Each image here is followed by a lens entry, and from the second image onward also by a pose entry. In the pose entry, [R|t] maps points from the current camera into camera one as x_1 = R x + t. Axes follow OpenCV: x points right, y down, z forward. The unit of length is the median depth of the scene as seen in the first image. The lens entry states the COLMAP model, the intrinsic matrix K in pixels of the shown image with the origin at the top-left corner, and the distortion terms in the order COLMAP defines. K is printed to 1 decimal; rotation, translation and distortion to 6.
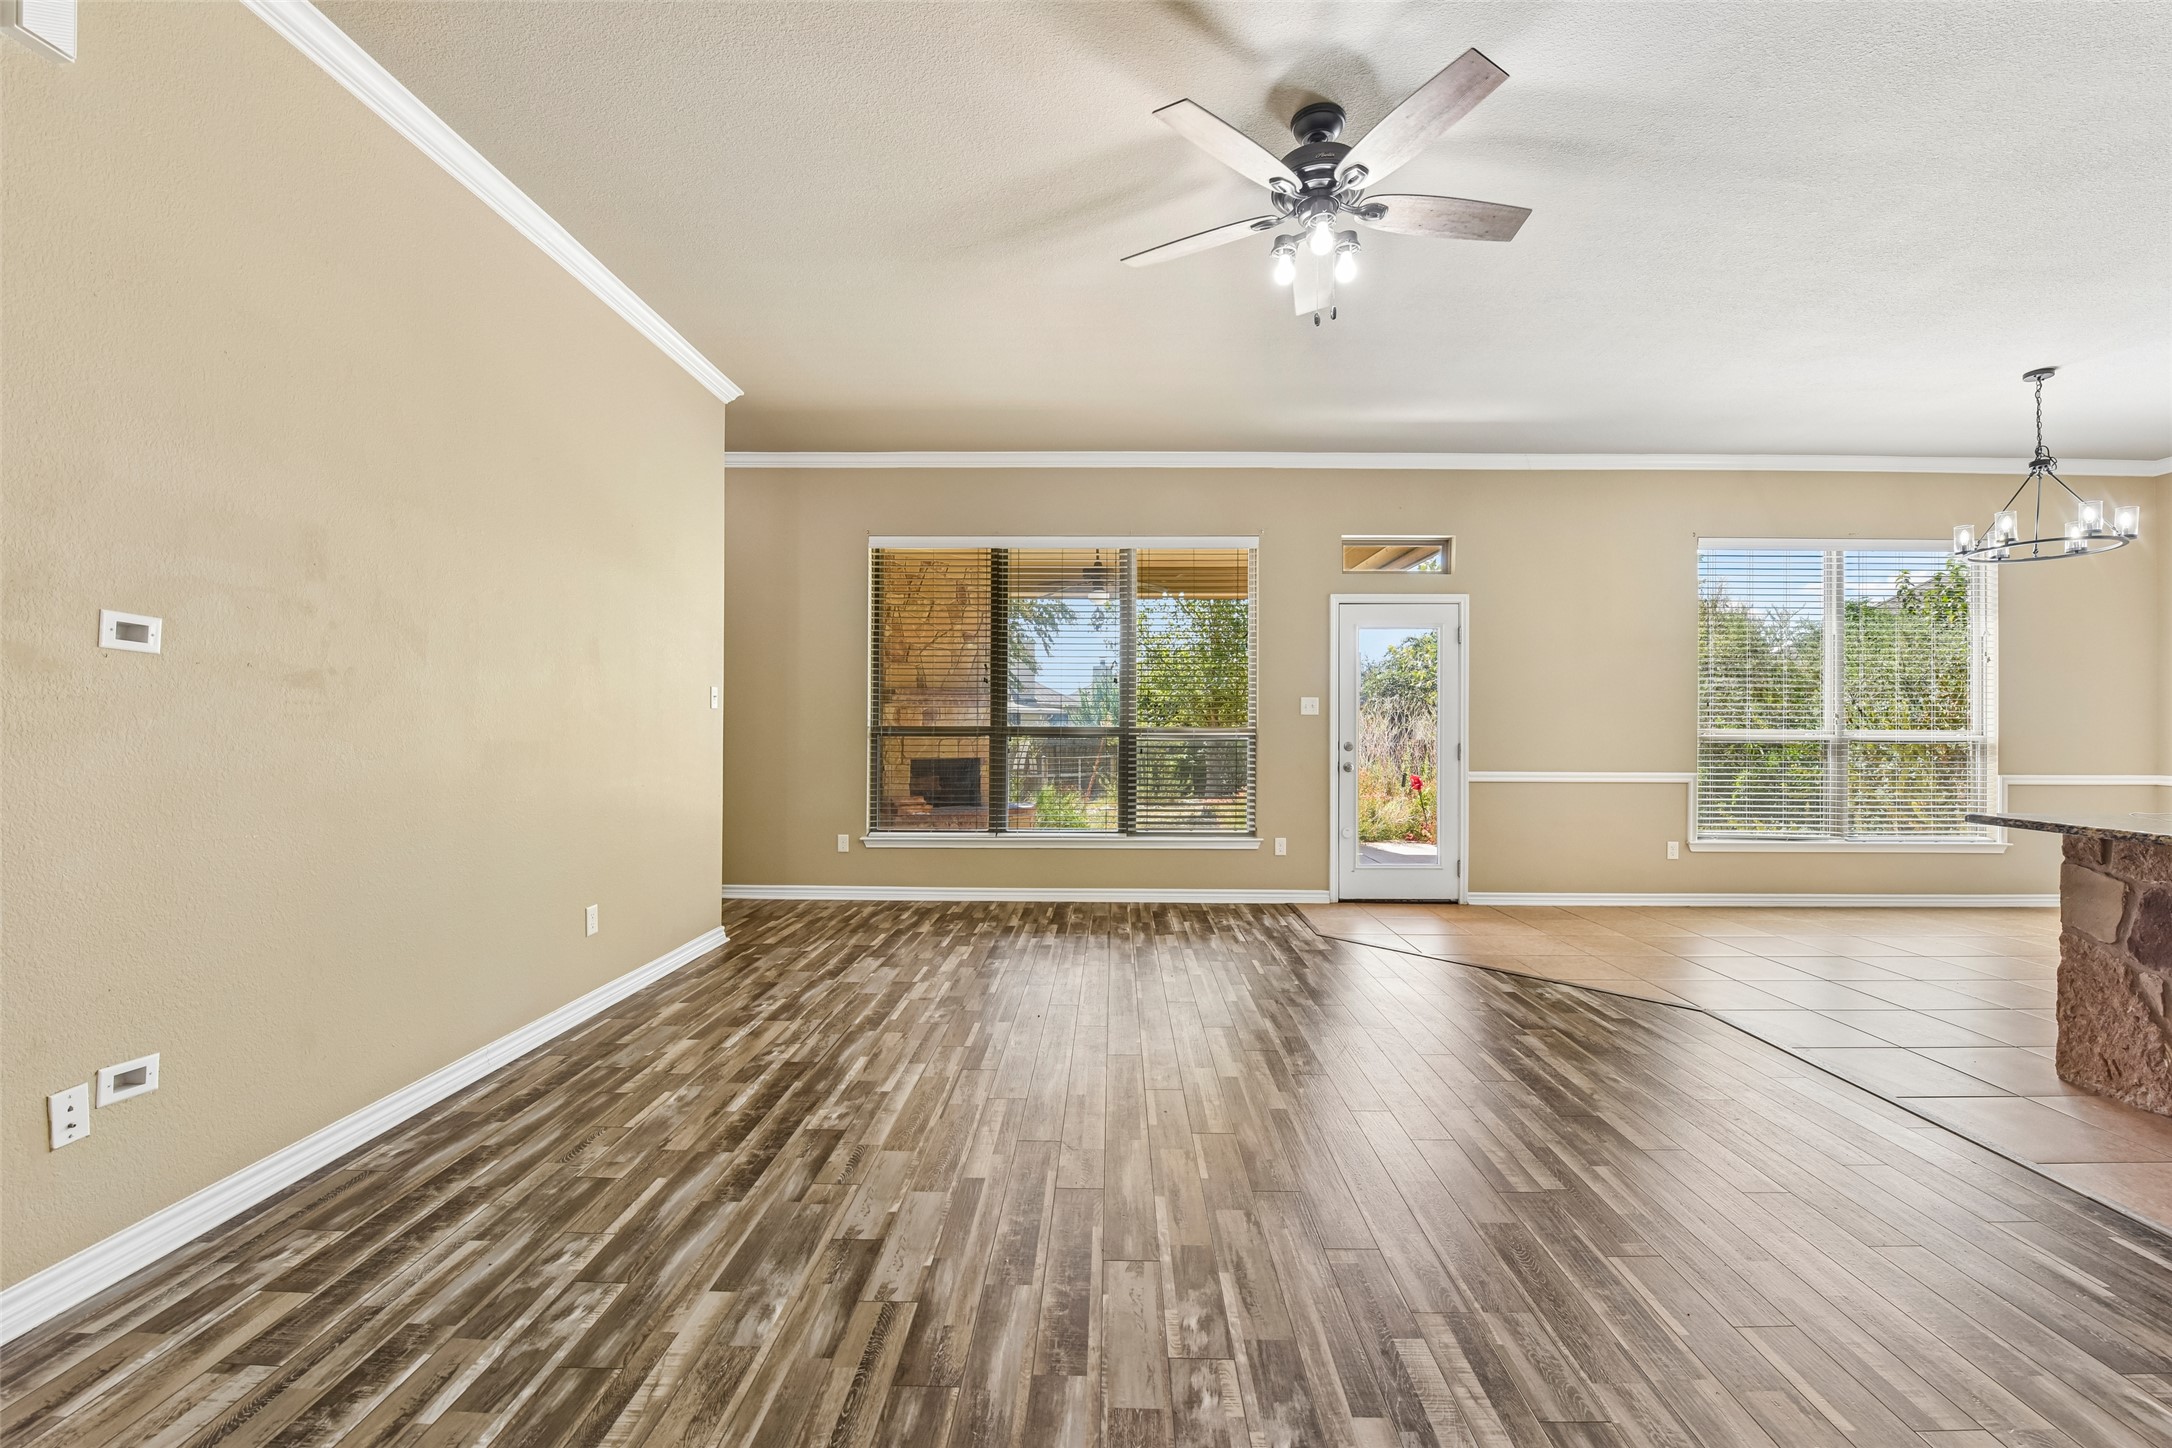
lens RADIAL K [[868.6, 0, 1092.2], [0, 868.6, 726.9], [0, 0, 1]] dist [-0.018468, -0.000578]
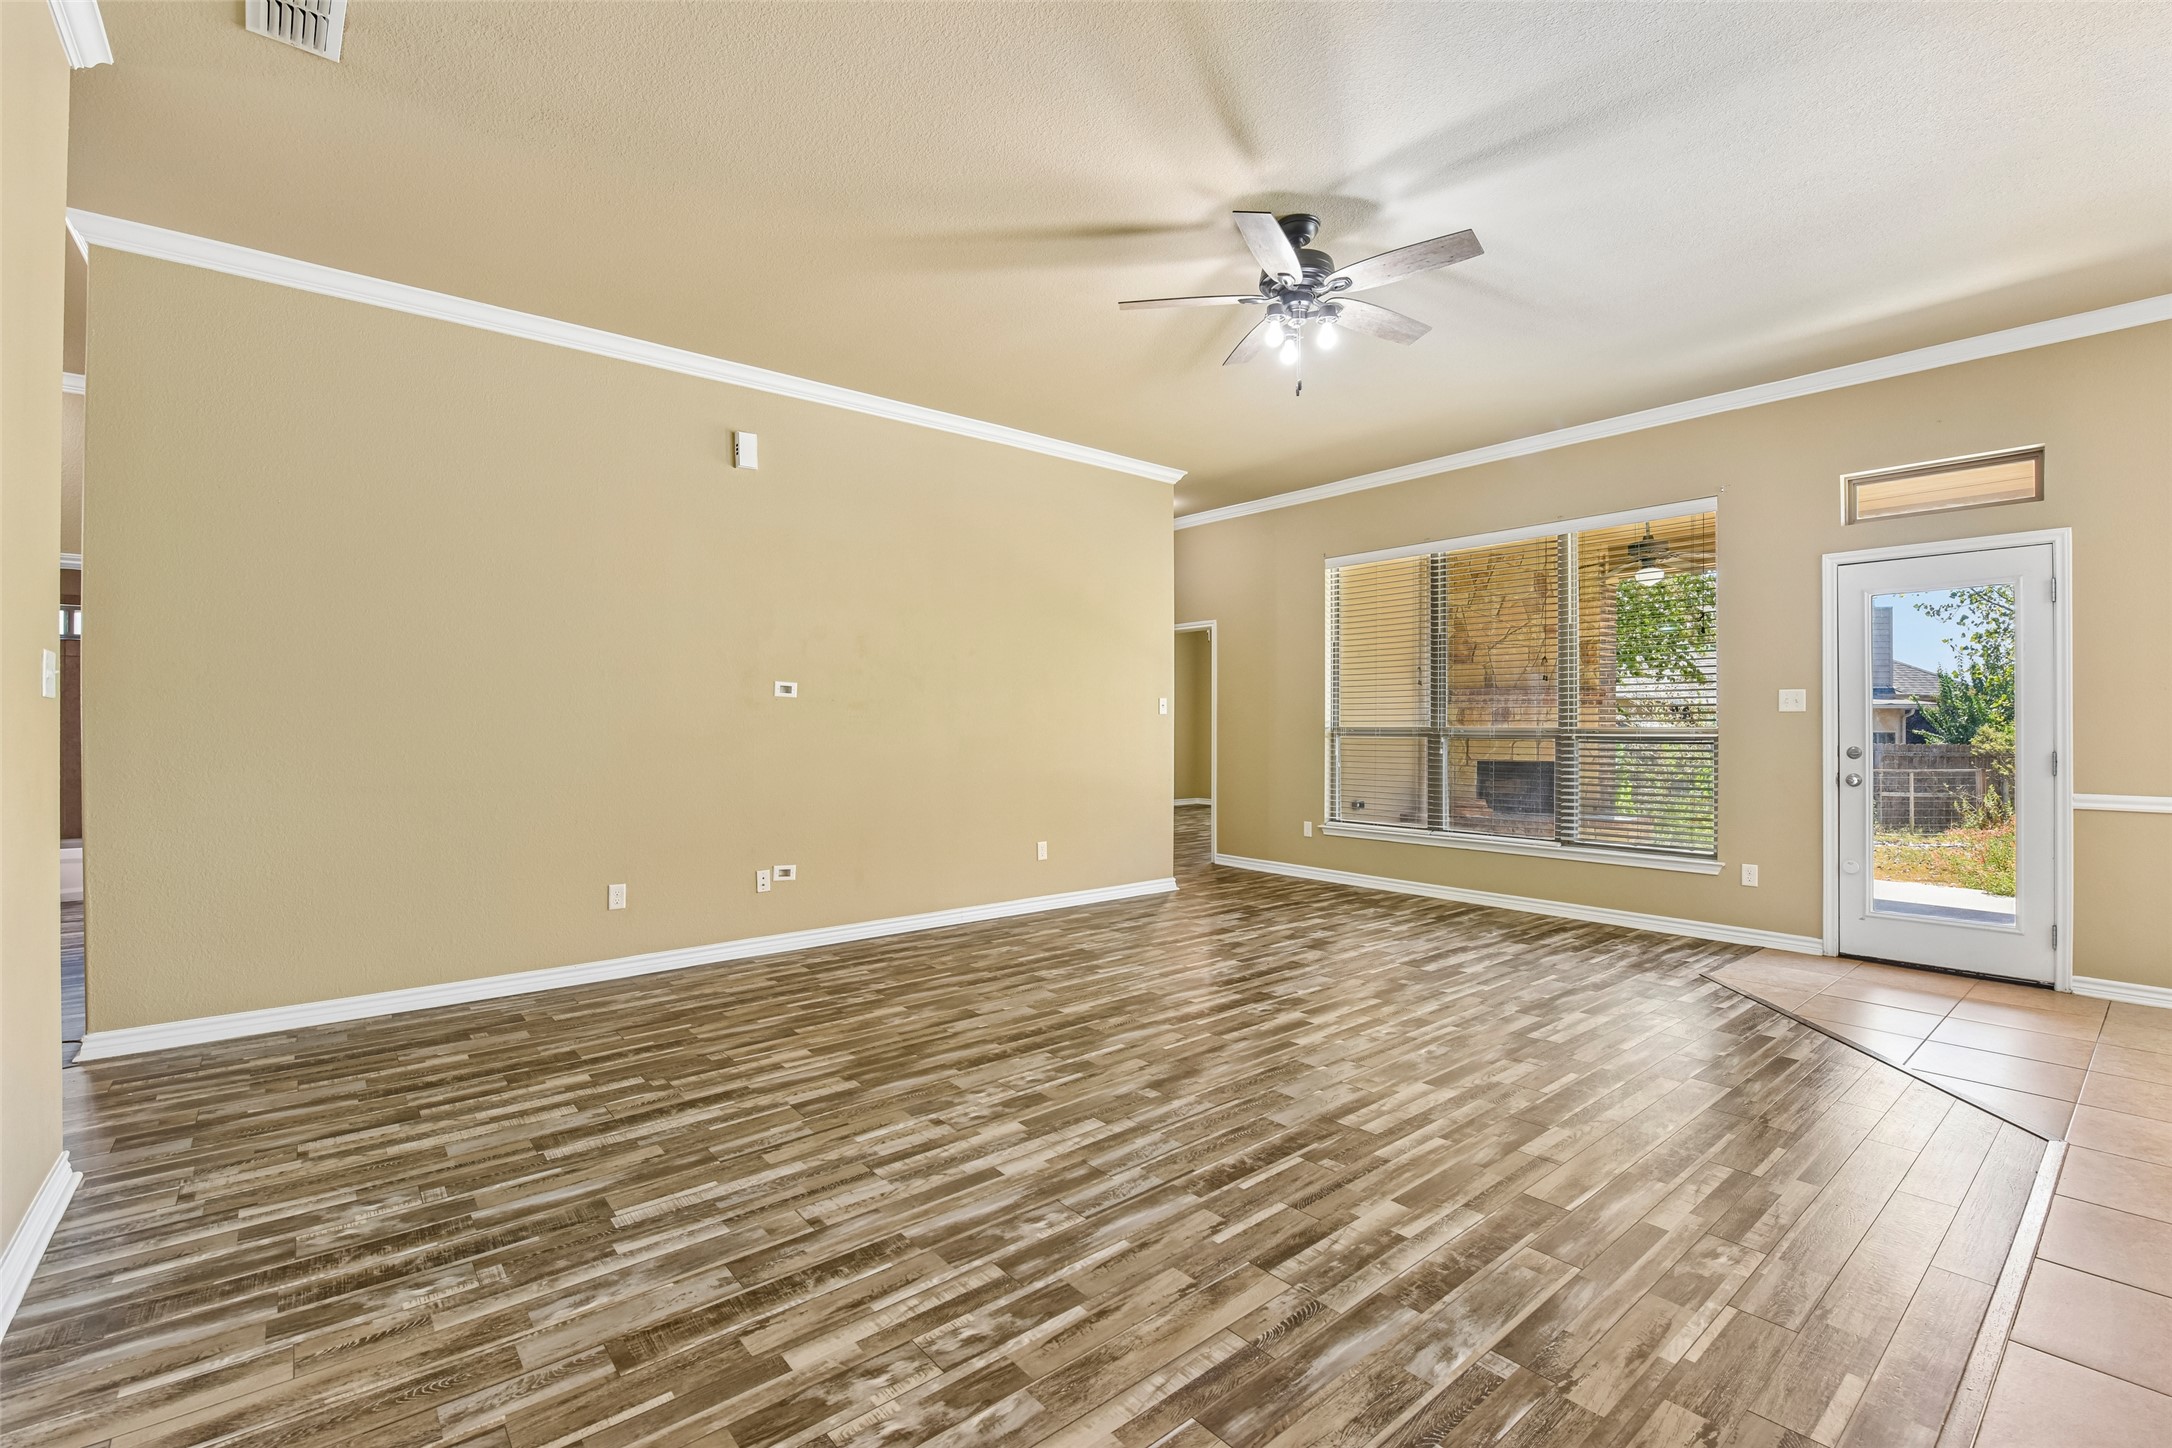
lens RADIAL K [[945.1, 0, 1089.9], [0, 945.1, 721.4], [0, 0, 1]] dist [-0.012675, -0.000152]
pose [[0.656521, -0.006156, -0.754283, 0.731023], [0.001322, 0.999975, -0.007010, 0.000190], [0.754307, 0.003605, 0.656512, -0.061906]]
